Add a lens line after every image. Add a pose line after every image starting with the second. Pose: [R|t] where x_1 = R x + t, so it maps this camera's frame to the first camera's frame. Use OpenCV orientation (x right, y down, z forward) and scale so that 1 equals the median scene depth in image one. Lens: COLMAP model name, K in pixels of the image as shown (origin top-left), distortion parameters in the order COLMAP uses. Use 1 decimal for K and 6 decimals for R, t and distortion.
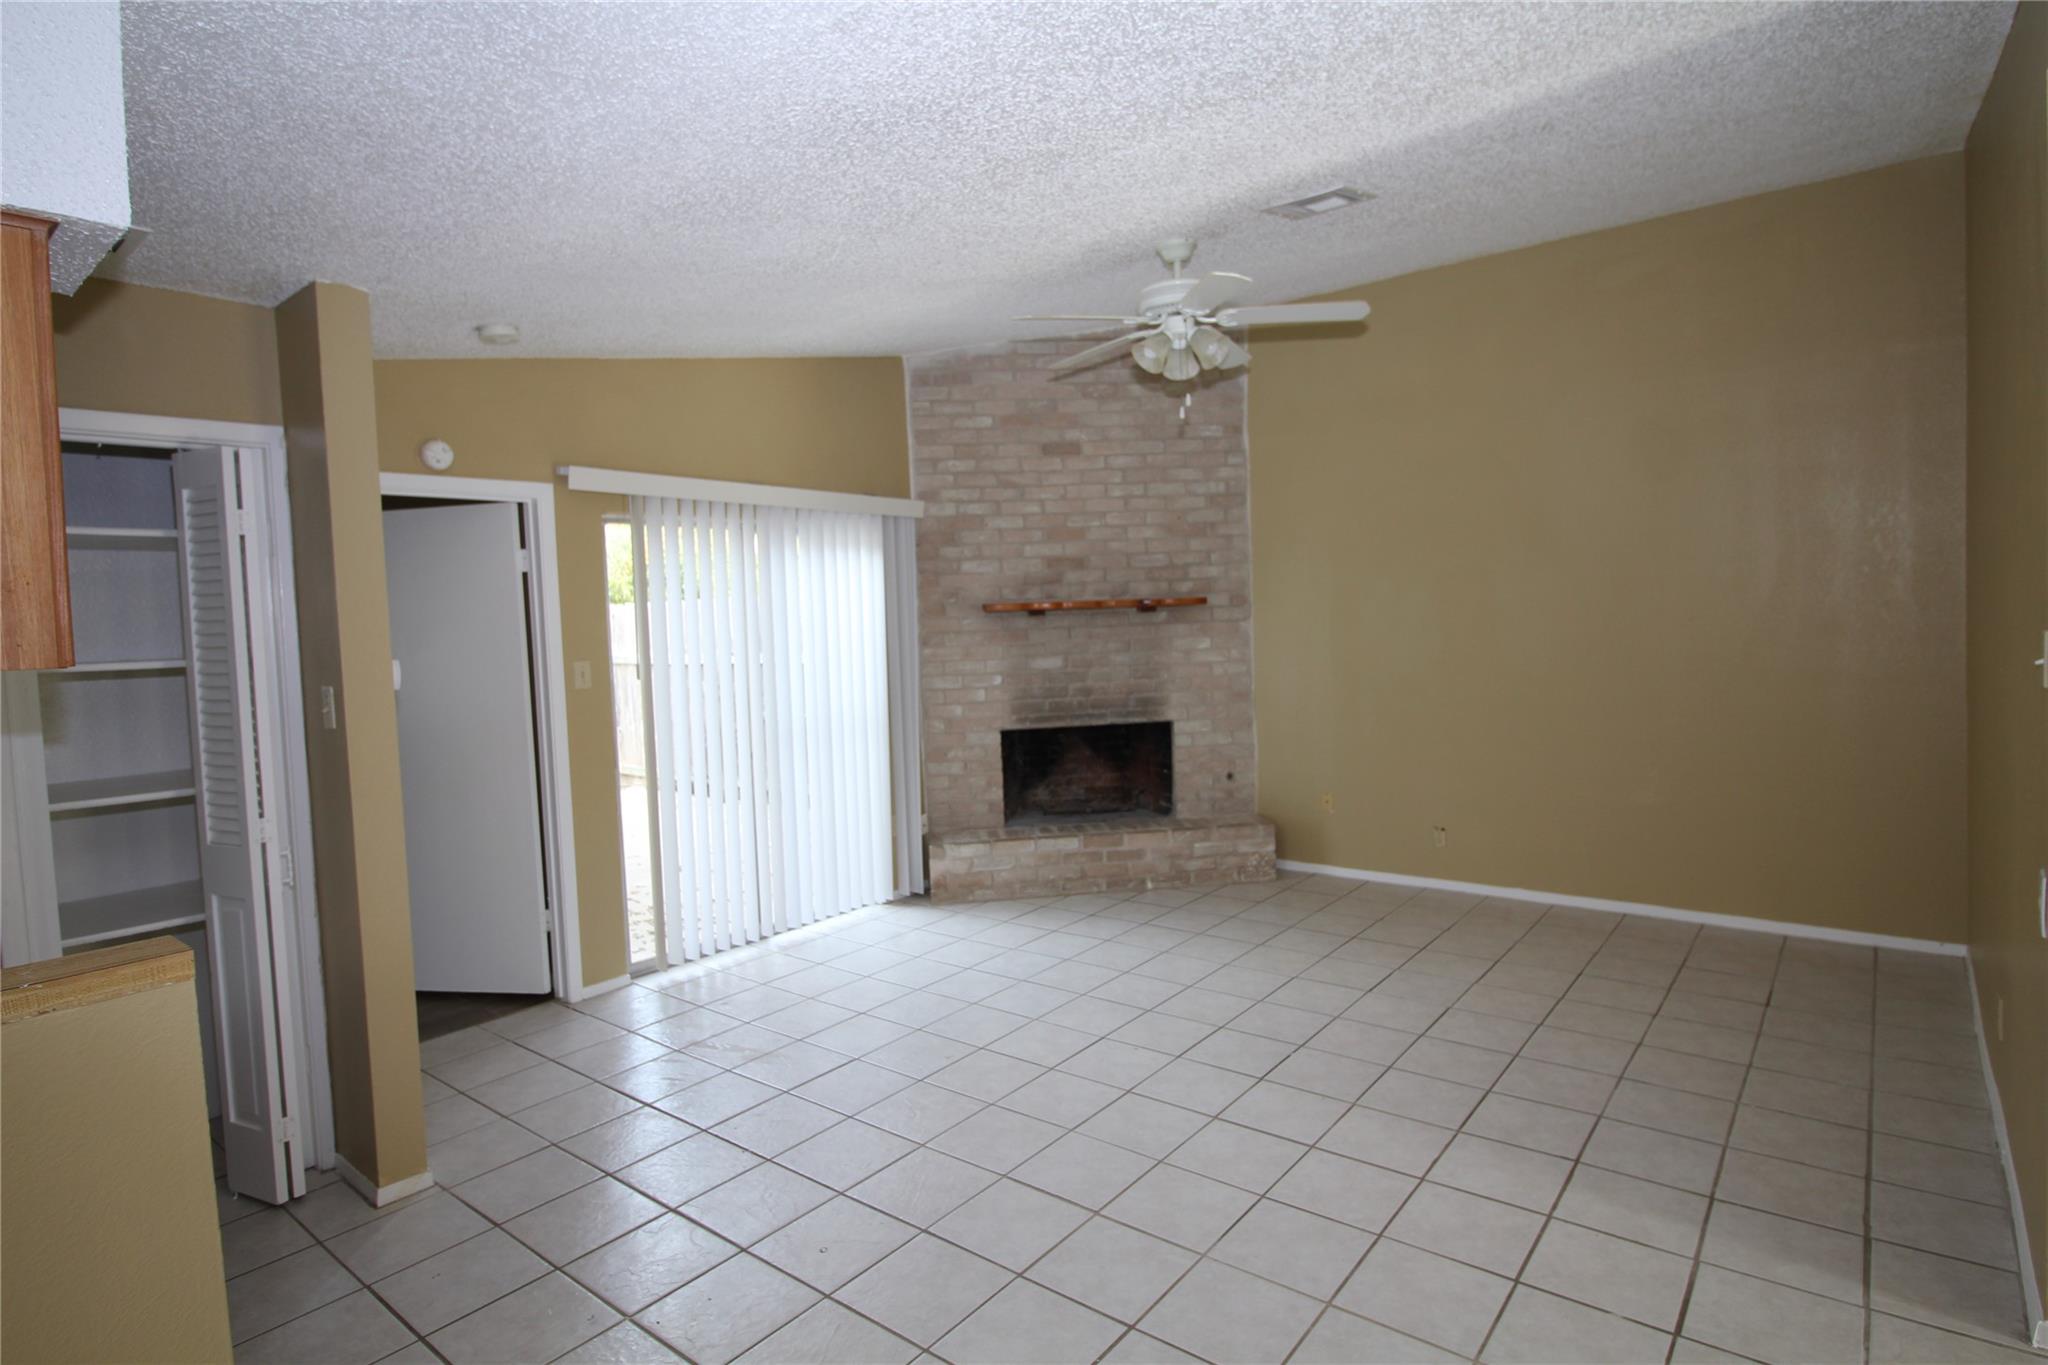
lens RADIAL K [[1066.1, 0, 1033.9], [0, 1066.1, 660.8], [0, 0, 1]] dist [0.003821, -0.018338]
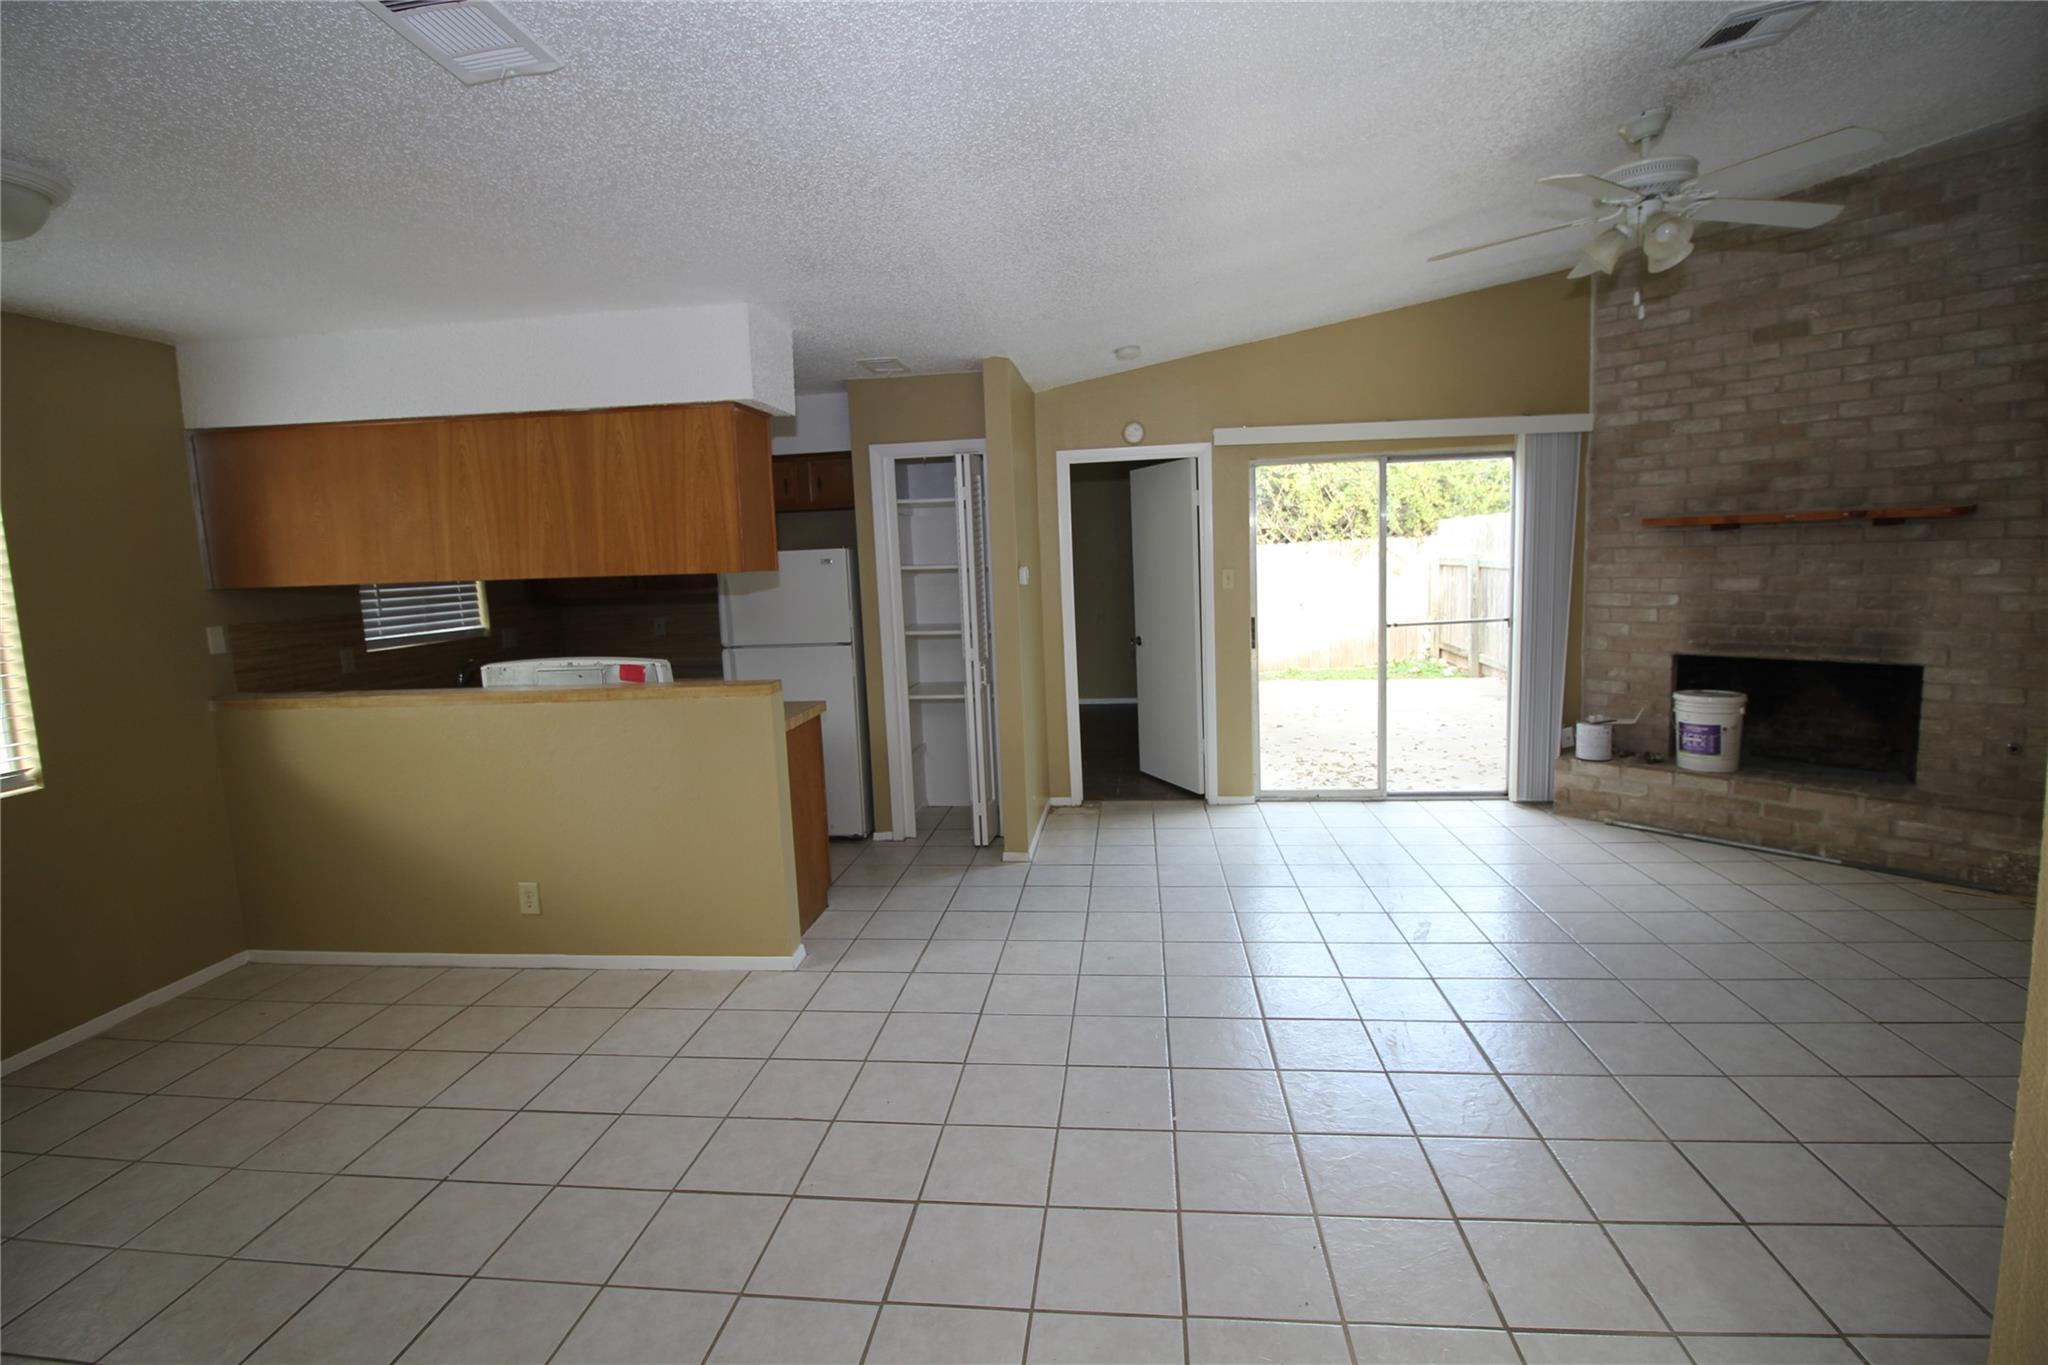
lens RADIAL K [[949.1, 0, 1033.7], [0, 949.1, 666.8], [0, 0, 1]] dist [-0.001192, -0.012820]
pose [[0.534073, 0.116356, -0.837393, 0.367057], [-0.018271, 0.991841, 0.126164, -0.018259], [0.845241, -0.052081, 0.531841, 0.085161]]
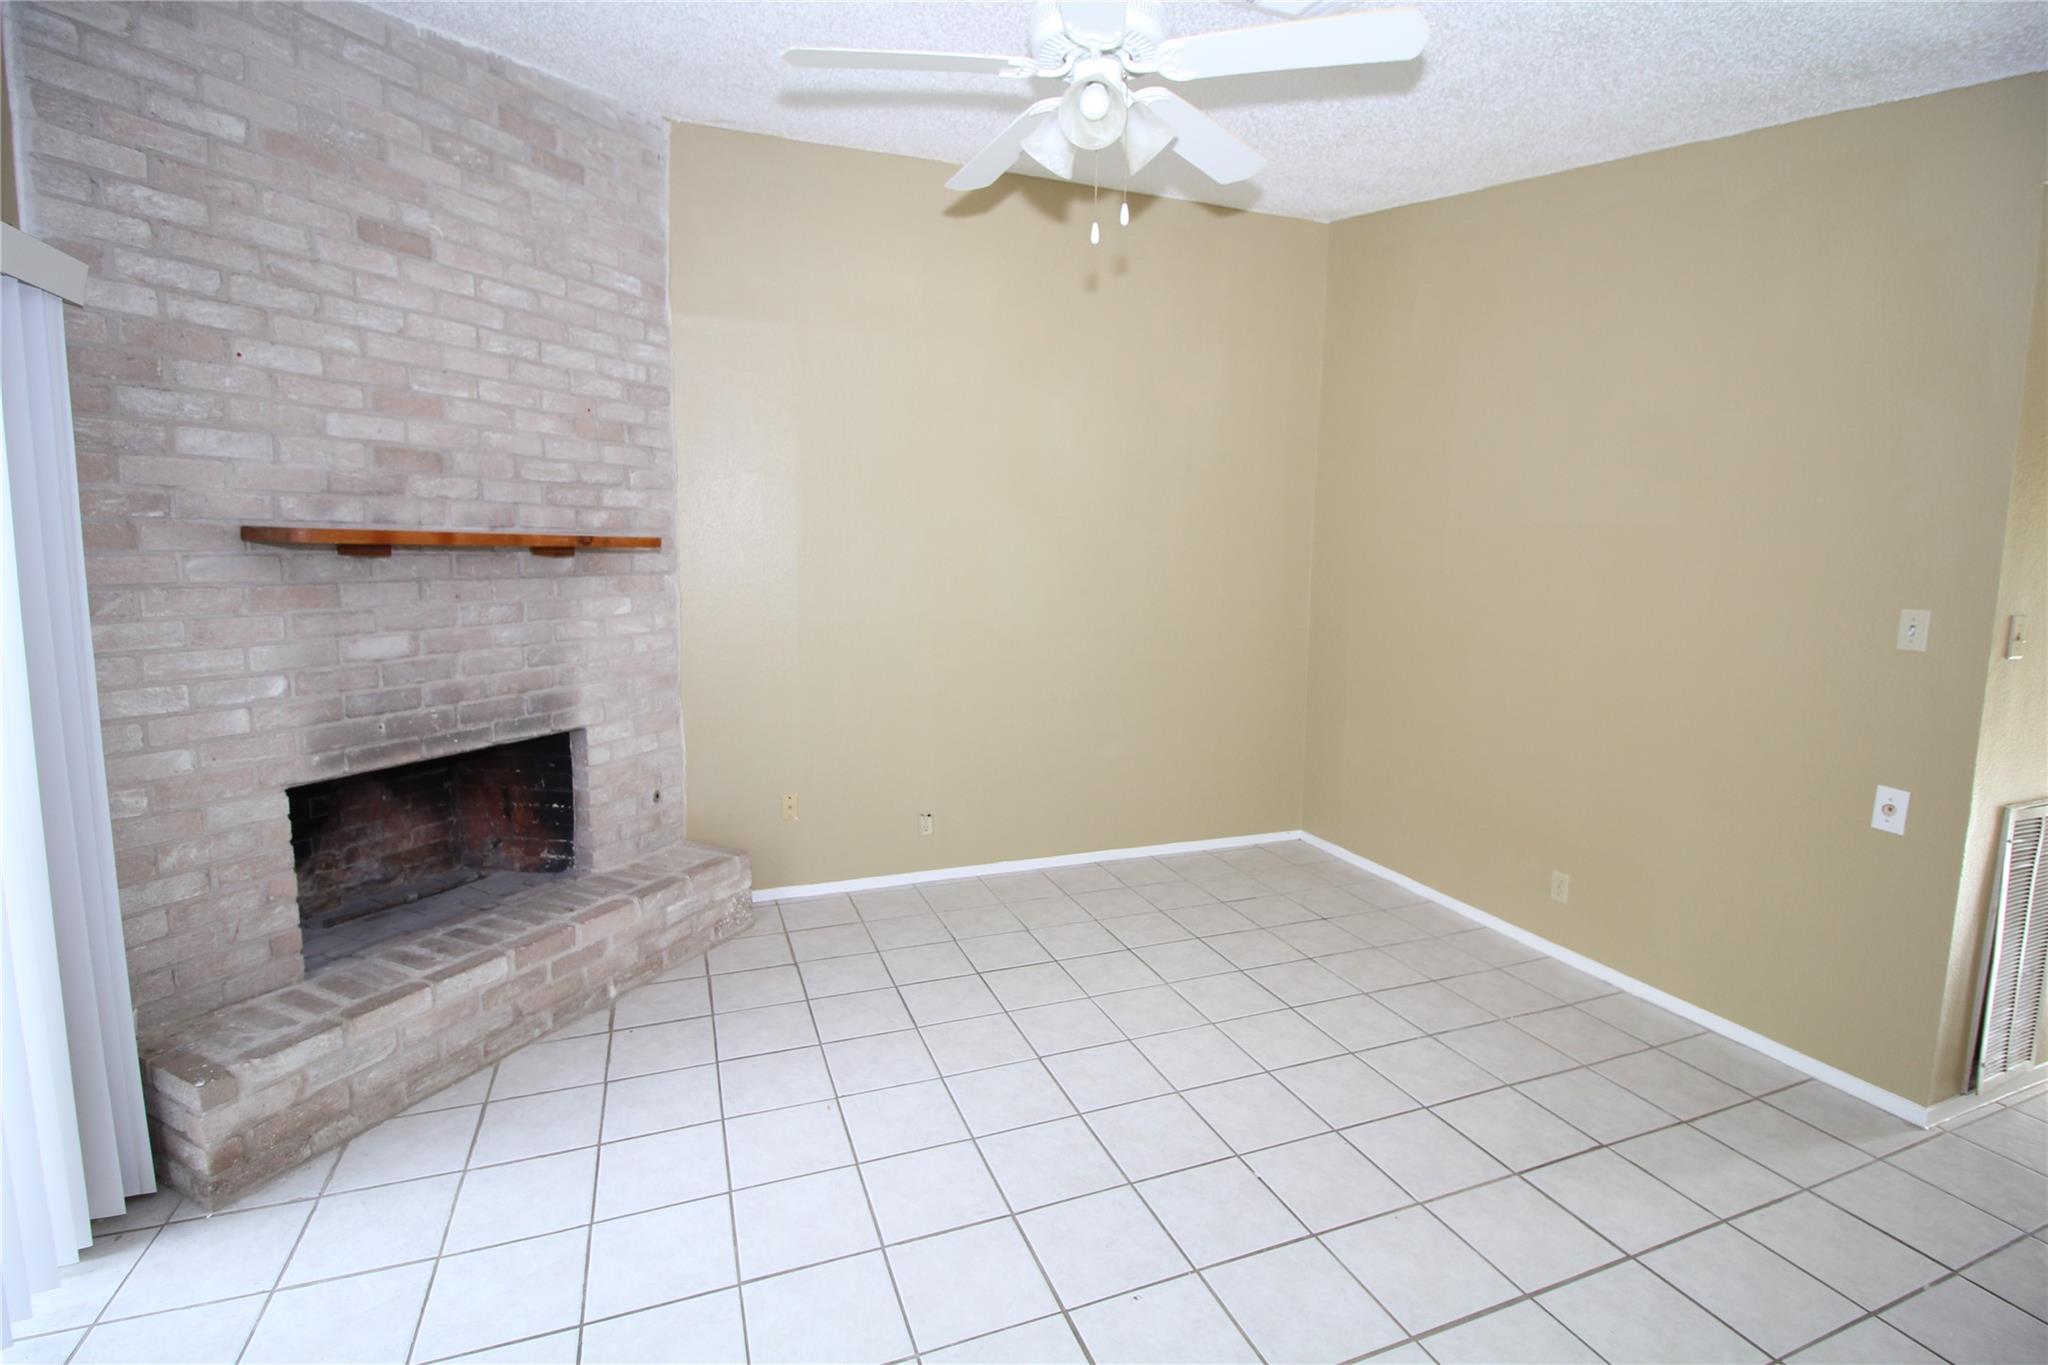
lens RADIAL K [[949.1, 0, 1033.7], [0, 949.1, 666.8], [0, 0, 1]] dist [-0.001192, -0.012820]
pose [[0.505164, -0.062015, 0.860793, -0.228641], [0.009152, 0.997744, 0.066510, -0.016287], [-0.862975, -0.025720, 0.504591, 0.489119]]
